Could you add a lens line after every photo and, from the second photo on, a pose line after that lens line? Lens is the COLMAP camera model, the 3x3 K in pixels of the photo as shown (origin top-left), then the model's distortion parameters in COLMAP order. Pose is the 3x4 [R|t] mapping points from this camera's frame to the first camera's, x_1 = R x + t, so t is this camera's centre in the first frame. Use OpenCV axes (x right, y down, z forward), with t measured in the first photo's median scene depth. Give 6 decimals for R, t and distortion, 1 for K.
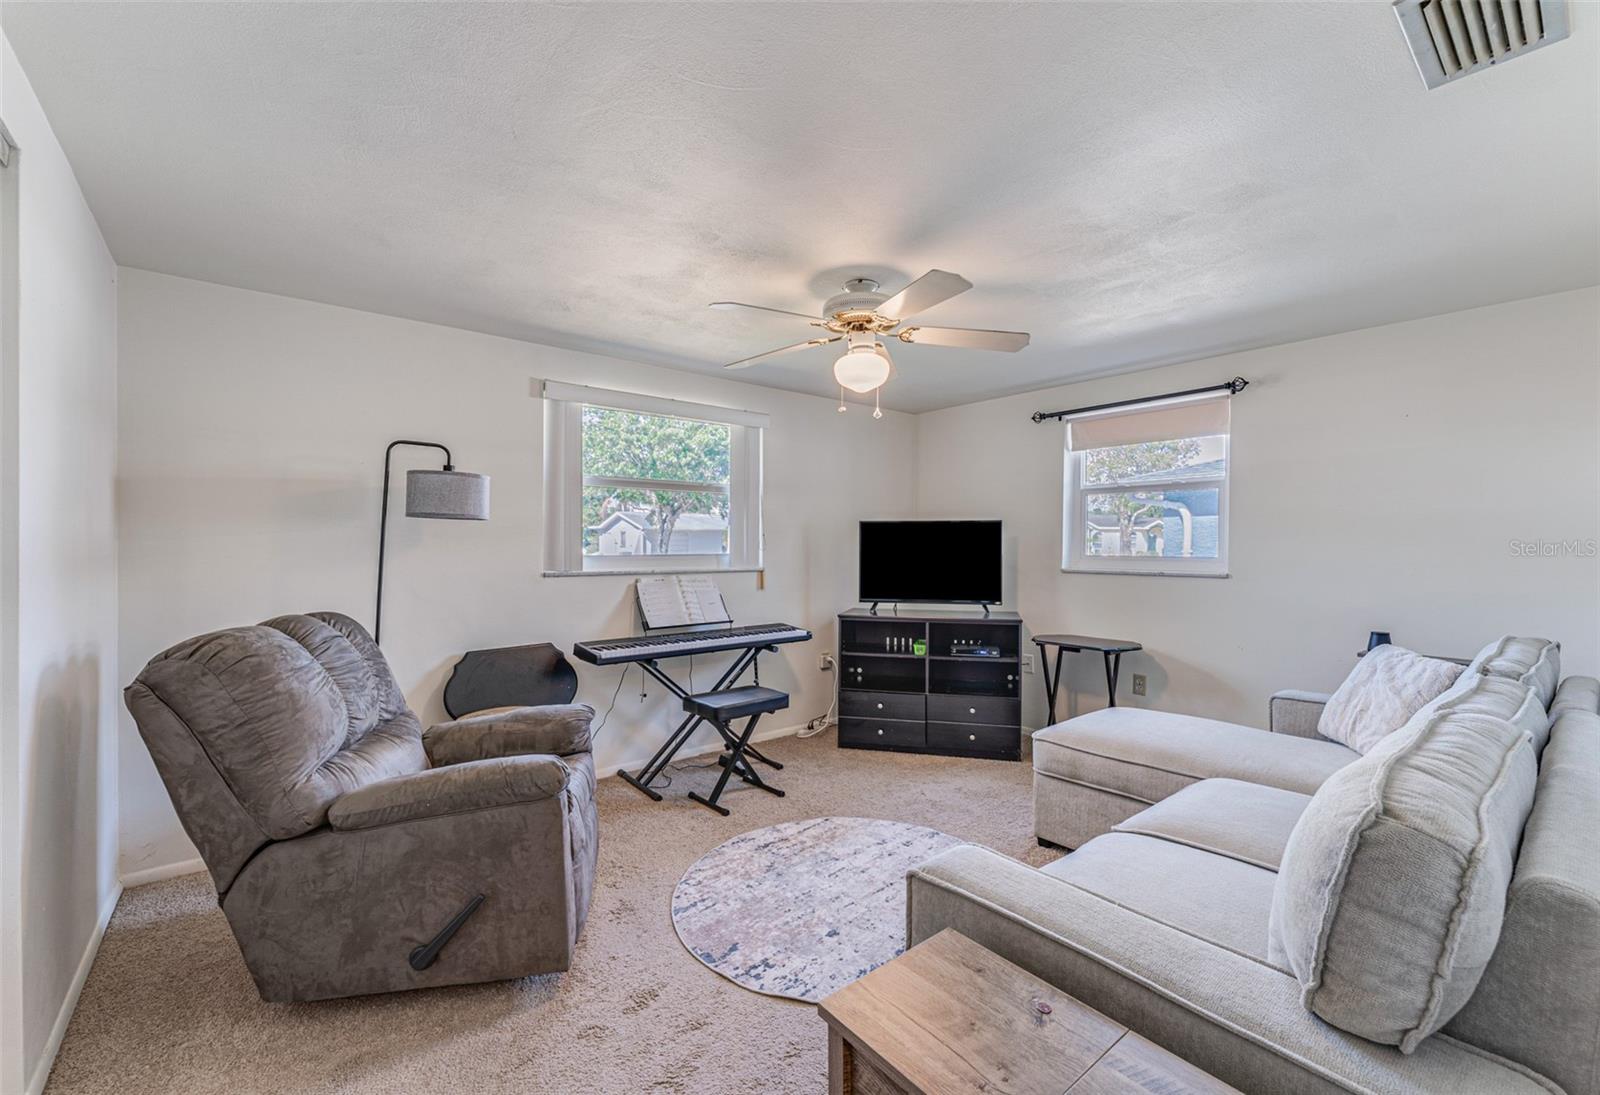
lens RADIAL K [[659.2, 0, 776.1], [0, 659.2, 532.2], [0, 0, 1]] dist [-0.000053, 0.000049]
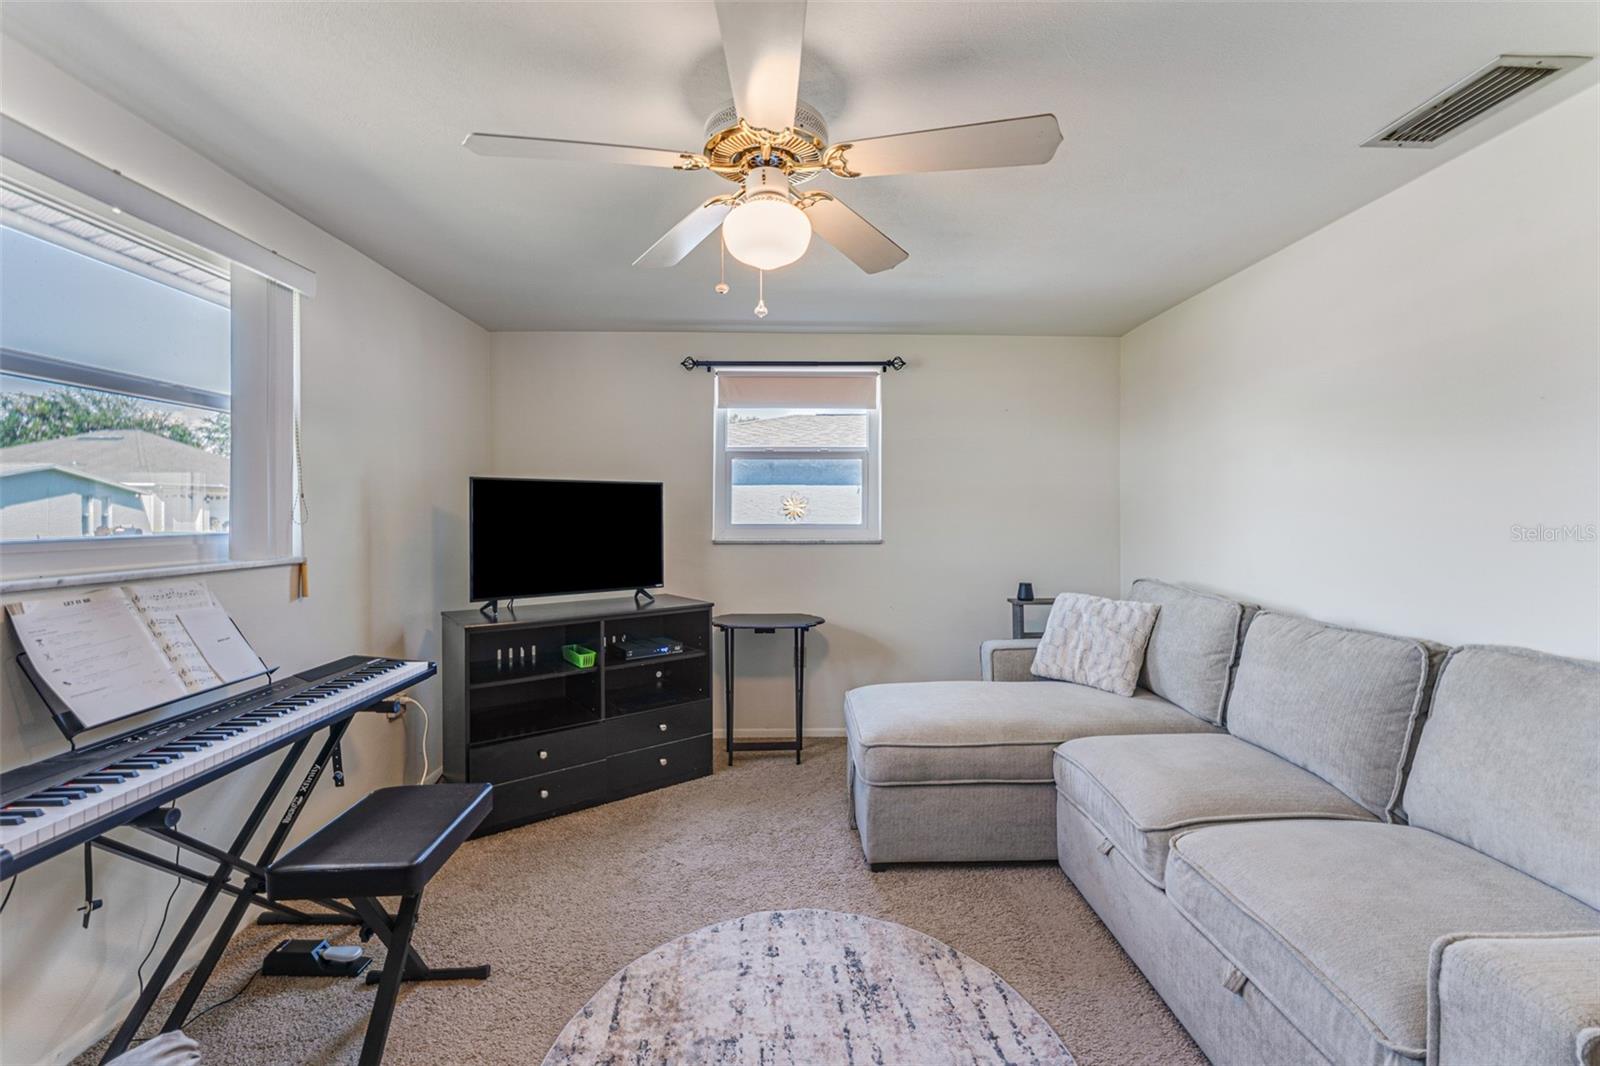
lens RADIAL K [[680.1, 0, 797.3], [0, 680.1, 509.6], [0, 0, 1]] dist [-0.002870, 0.000118]
pose [[0.599577, 0.001859, 0.800315, -0.242961], [-0.013589, 0.999877, 0.007858, 0.006569], [-0.800202, -0.015587, 0.599528, 0.393993]]
